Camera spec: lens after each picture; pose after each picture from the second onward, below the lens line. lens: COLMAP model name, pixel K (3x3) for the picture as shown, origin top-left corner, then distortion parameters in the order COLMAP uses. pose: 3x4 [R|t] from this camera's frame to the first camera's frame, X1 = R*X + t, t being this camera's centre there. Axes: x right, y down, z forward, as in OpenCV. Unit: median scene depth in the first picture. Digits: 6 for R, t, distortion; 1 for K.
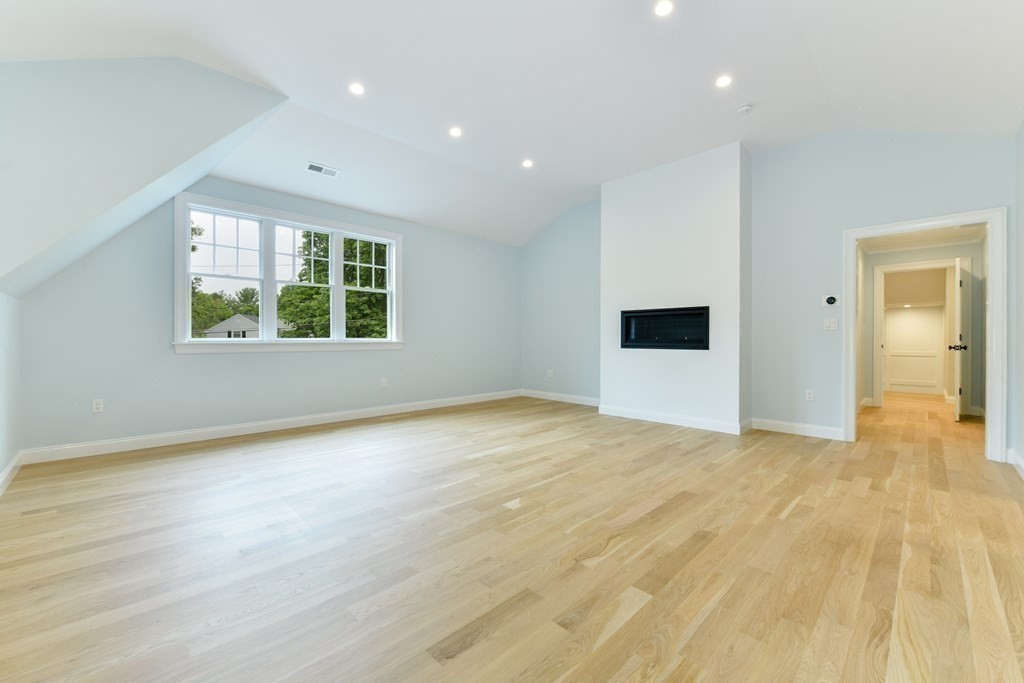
lens RADIAL K [[414.0, 0, 519.3], [0, 414.0, 337.2], [0, 0, 1]] dist [-0.003471, -0.000867]
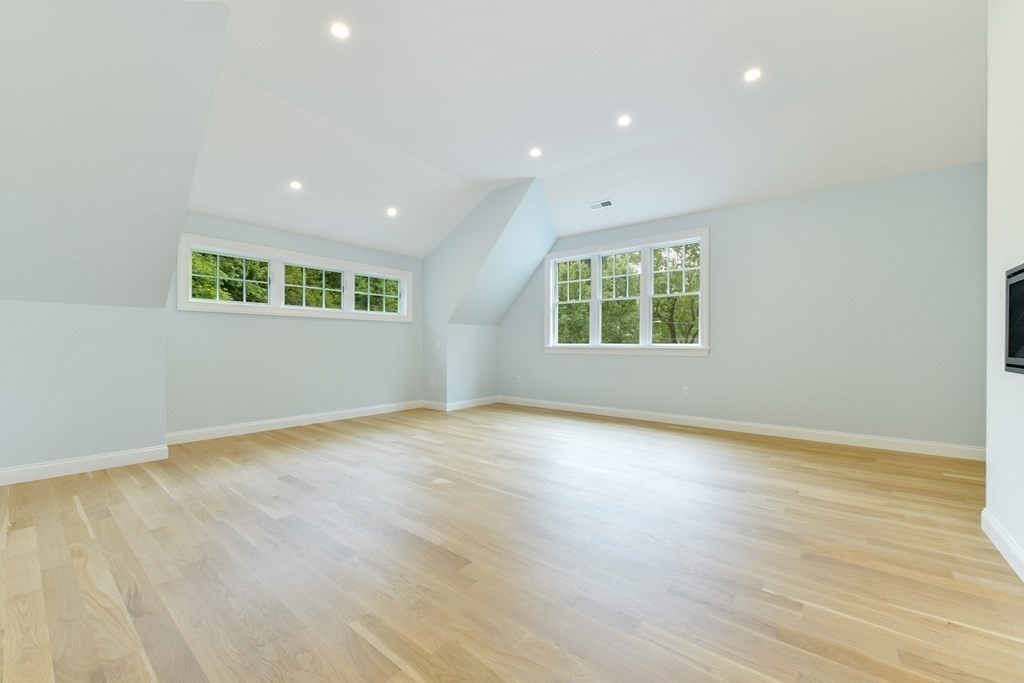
lens RADIAL K [[406.3, 0, 513.0], [0, 406.3, 343.3], [0, 0, 1]] dist [-0.000391, 0.000099]
pose [[0.100676, -0.000848, -0.994919, 1.135287], [0.000673, 0.999999, -0.000784, 0.002582], [0.994919, -0.000591, 0.100677, 1.043247]]
